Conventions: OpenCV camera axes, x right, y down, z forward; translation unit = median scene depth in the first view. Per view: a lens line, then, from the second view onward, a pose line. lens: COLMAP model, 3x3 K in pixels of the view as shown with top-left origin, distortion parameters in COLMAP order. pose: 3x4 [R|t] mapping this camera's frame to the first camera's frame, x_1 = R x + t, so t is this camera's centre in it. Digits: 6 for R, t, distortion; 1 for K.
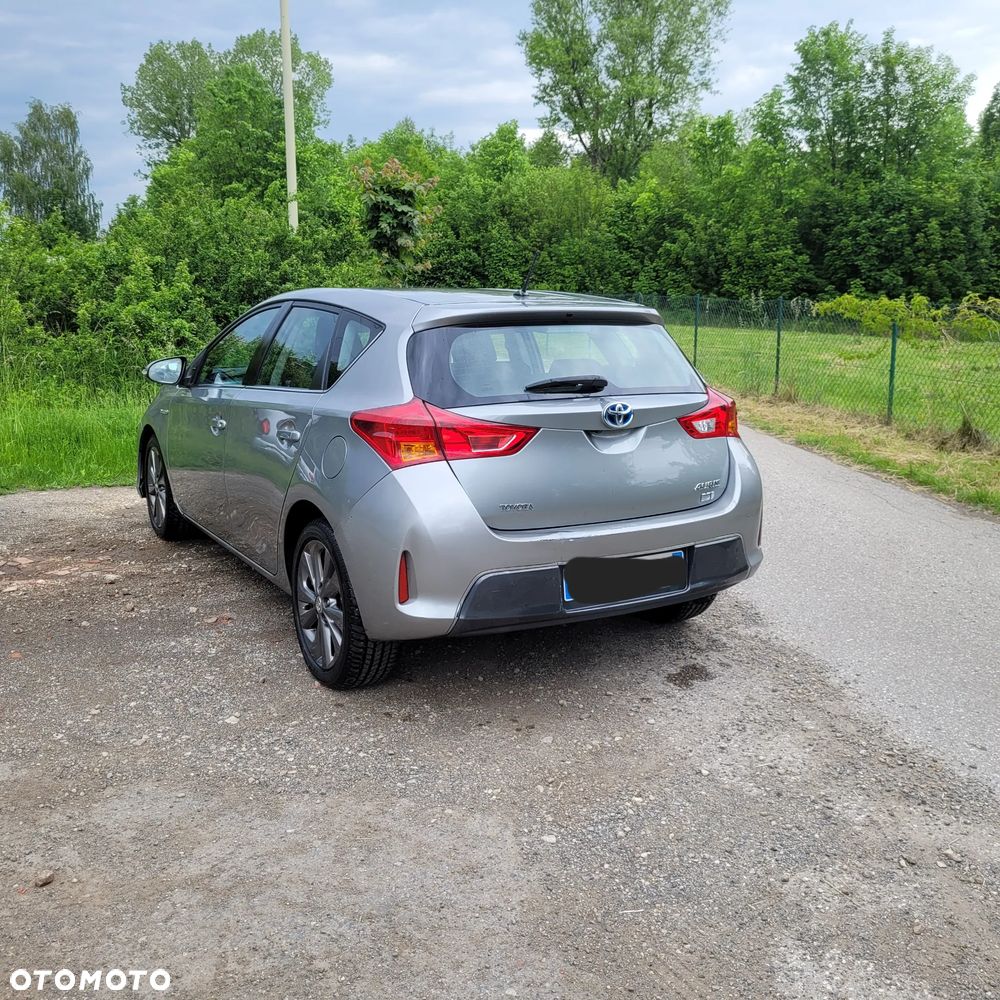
lens RADIAL K [[1010.4, 0, 461.4], [0, 1010.4, 523.7], [0, 0, 1]] dist [0.030869, 0.000000]
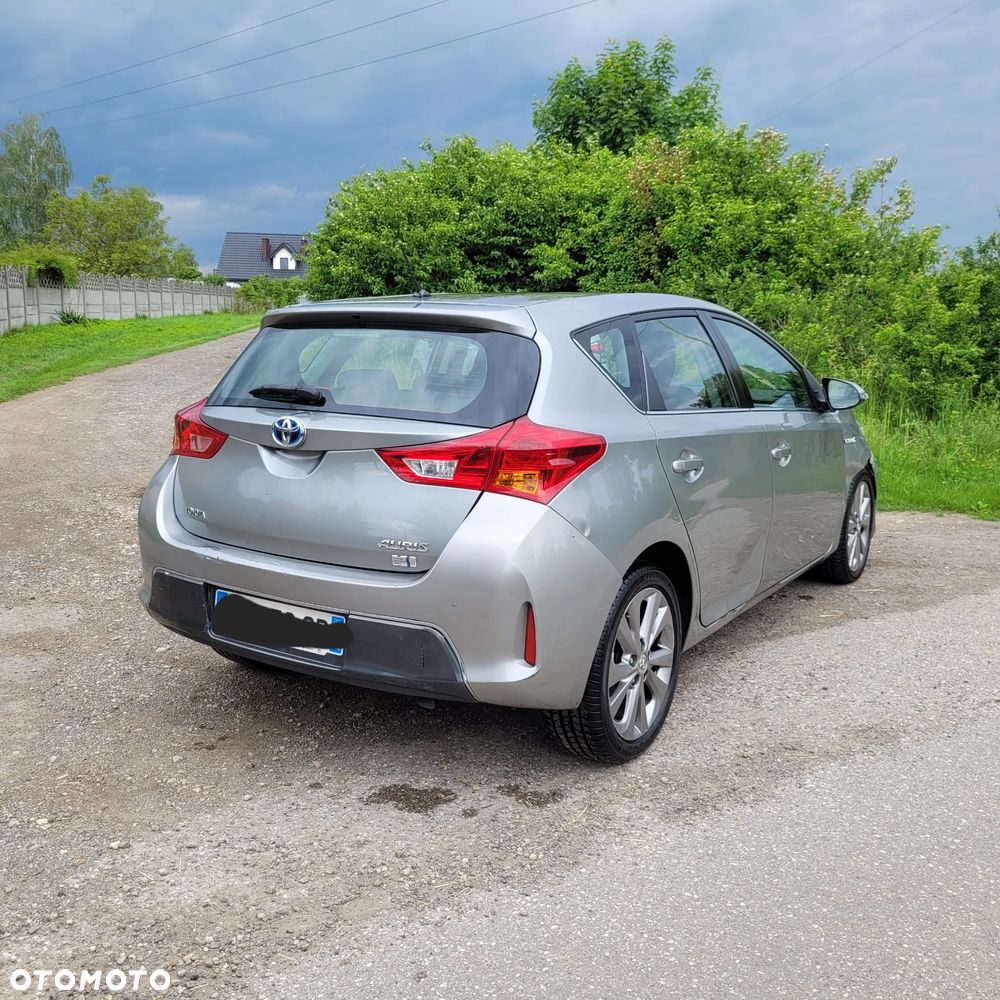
lens RADIAL K [[1010.4, 0, 499.9], [0, 1010.4, 504.5], [0, 0, 1]] dist [0.030869, 0.000000]
pose [[0.446457, 0.161270, -0.880152, 0.920988], [-0.198385, 0.976985, 0.078382, -0.138984], [0.872536, 0.139615, 0.468176, 0.710470]]
